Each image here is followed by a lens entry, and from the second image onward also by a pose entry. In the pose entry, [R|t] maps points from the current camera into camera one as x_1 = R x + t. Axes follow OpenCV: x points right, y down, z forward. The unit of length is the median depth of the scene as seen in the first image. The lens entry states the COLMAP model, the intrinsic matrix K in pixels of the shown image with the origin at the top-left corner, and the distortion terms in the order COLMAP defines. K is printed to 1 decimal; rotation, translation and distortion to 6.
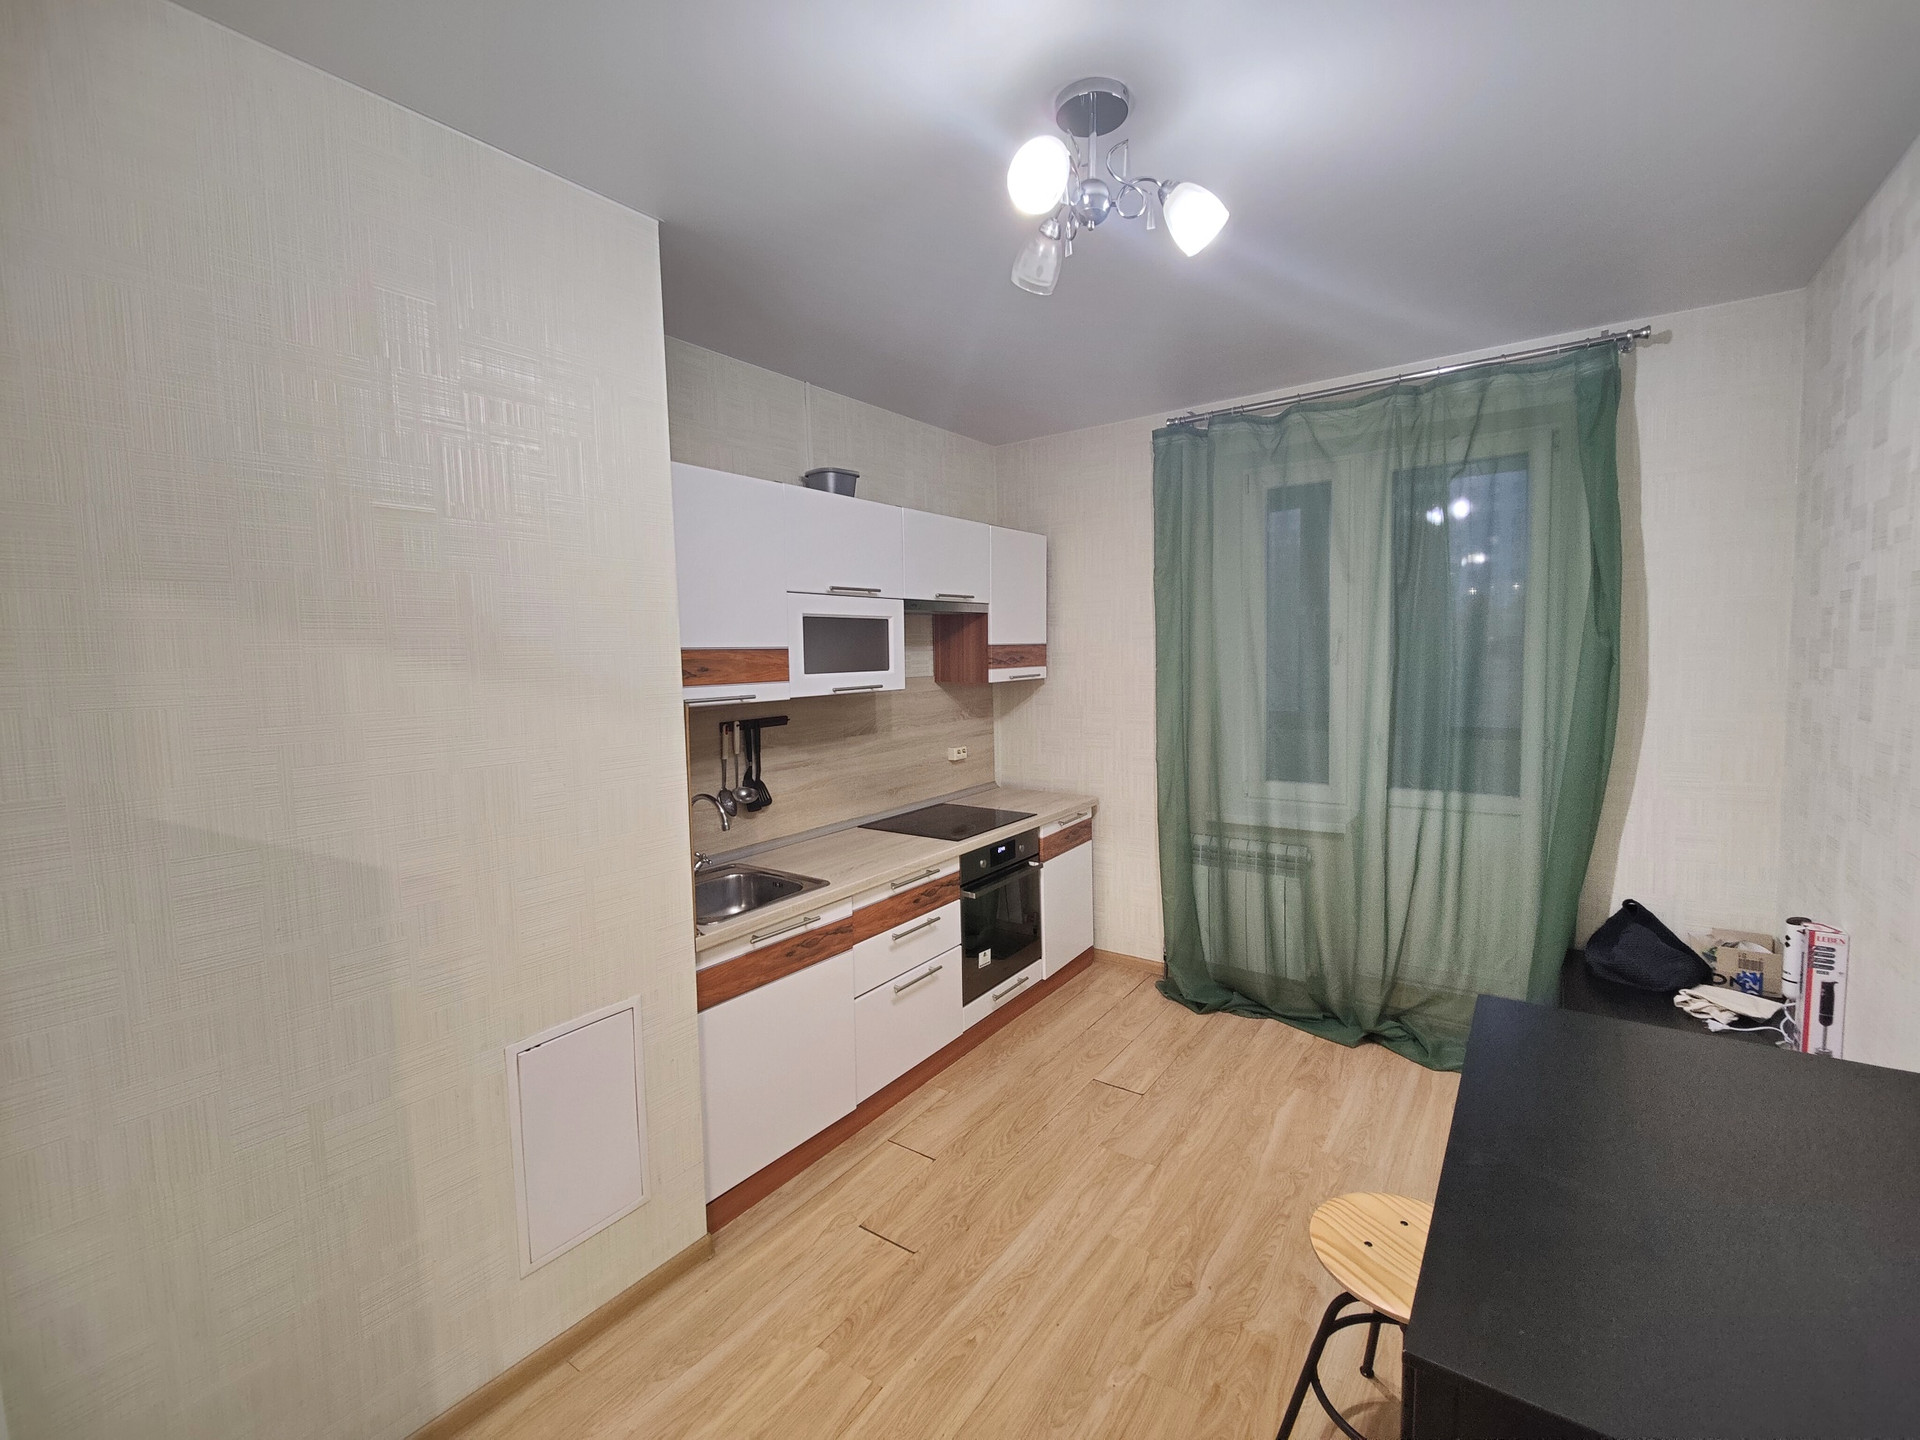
lens RADIAL K [[819.4, 0, 960.0], [0, 819.4, 720.0], [0, 0, 1]] dist [0.003624, -0.012555]
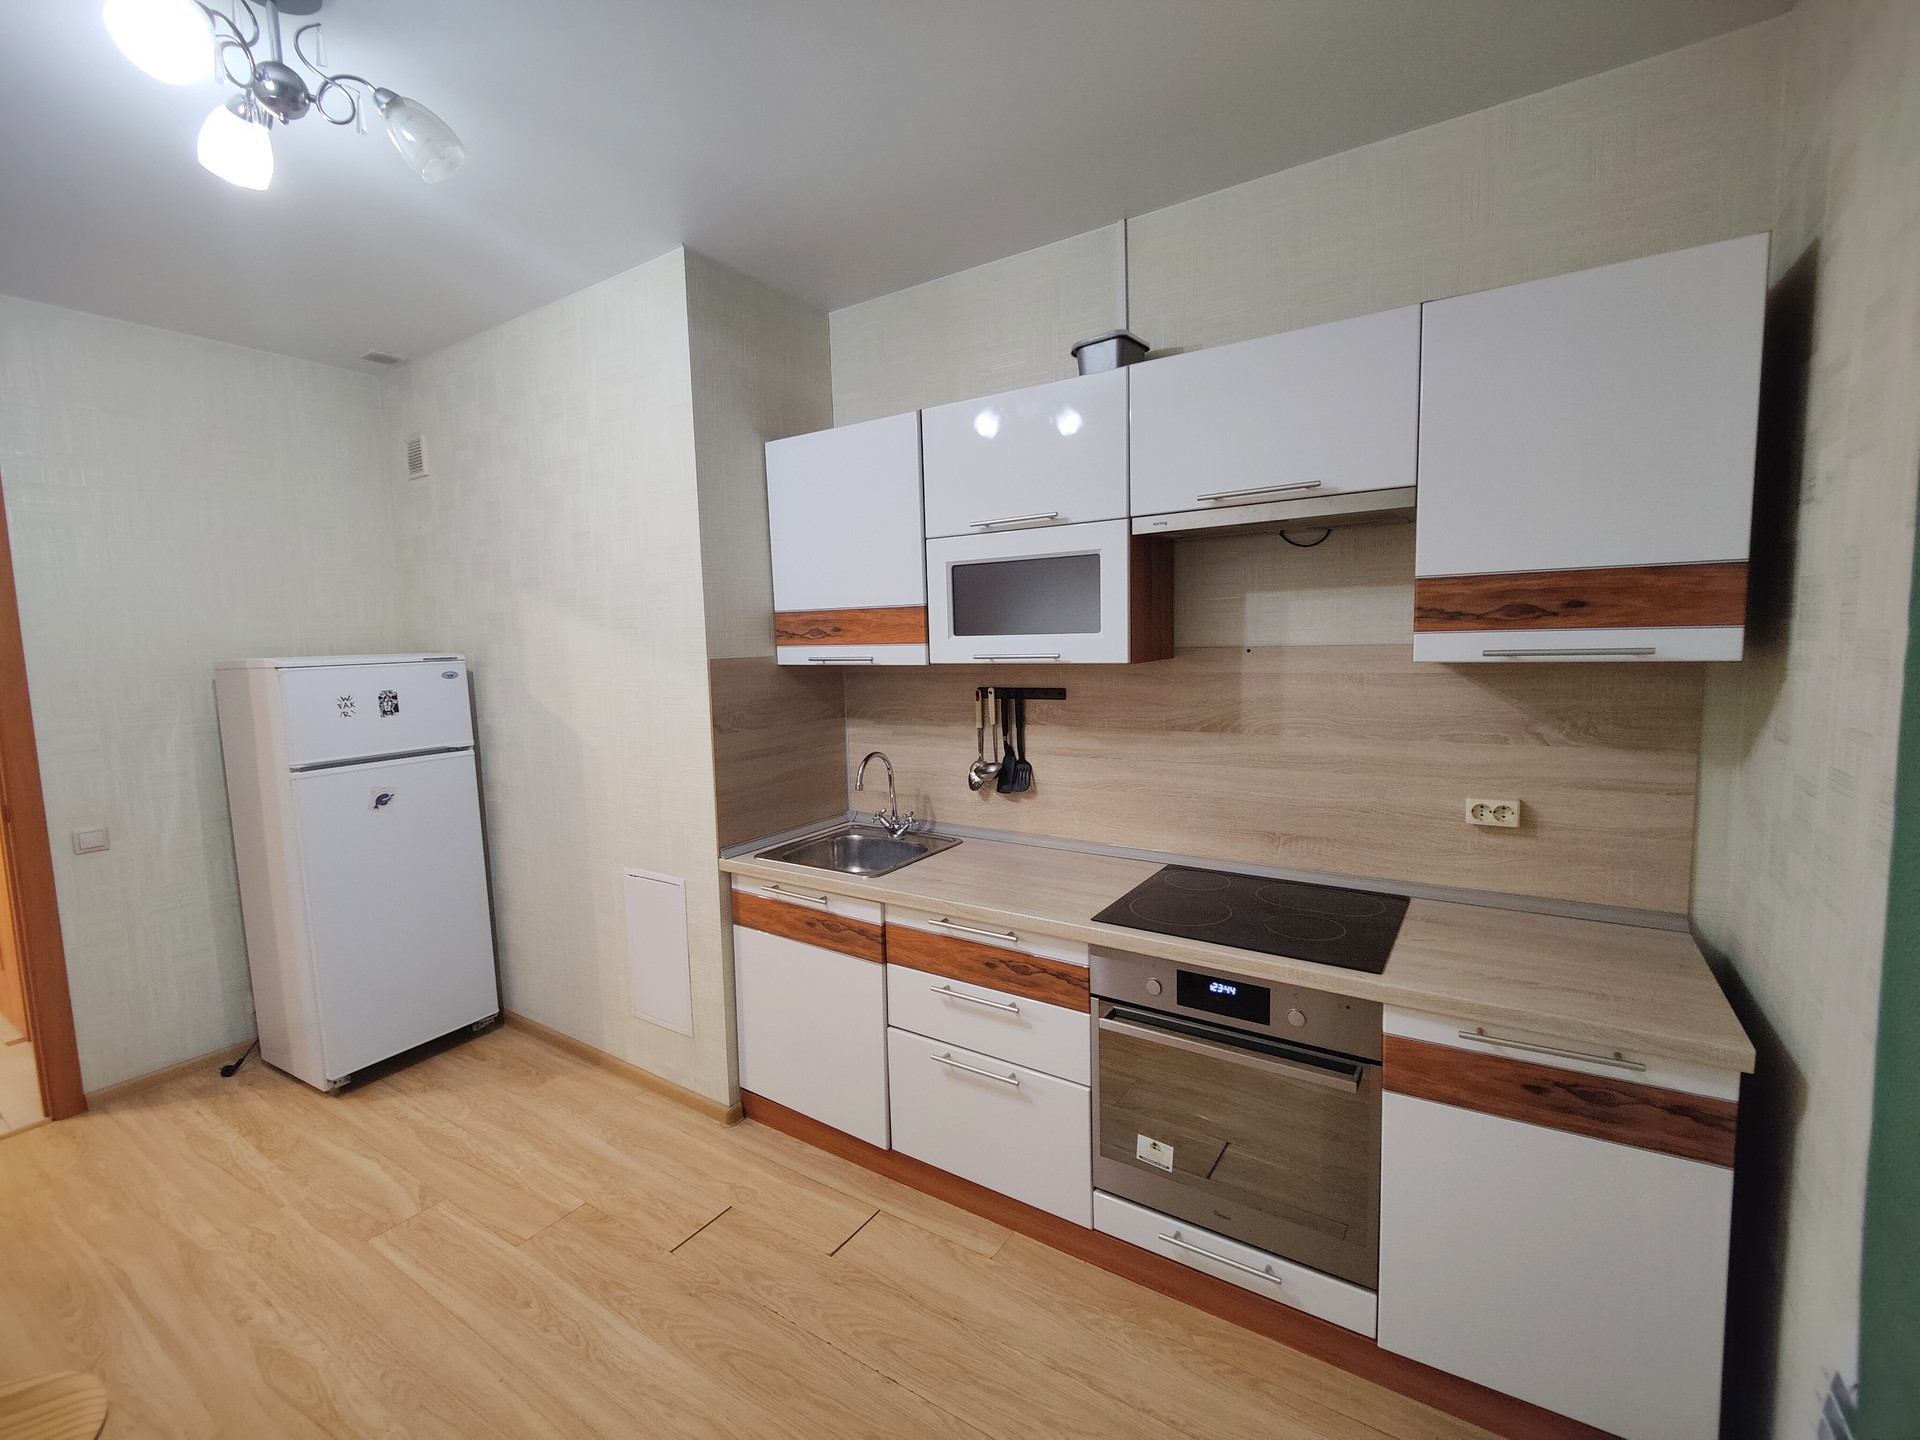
lens RADIAL K [[832.1, 0, 960.0], [0, 832.1, 720.0], [0, 0, 1]] dist [0.022991, -0.014141]
pose [[0.044268, 0.125880, -0.991057, 0.623994], [-0.058574, 0.990650, 0.123212, -0.072665], [0.997301, 0.052596, 0.051228, 0.924606]]
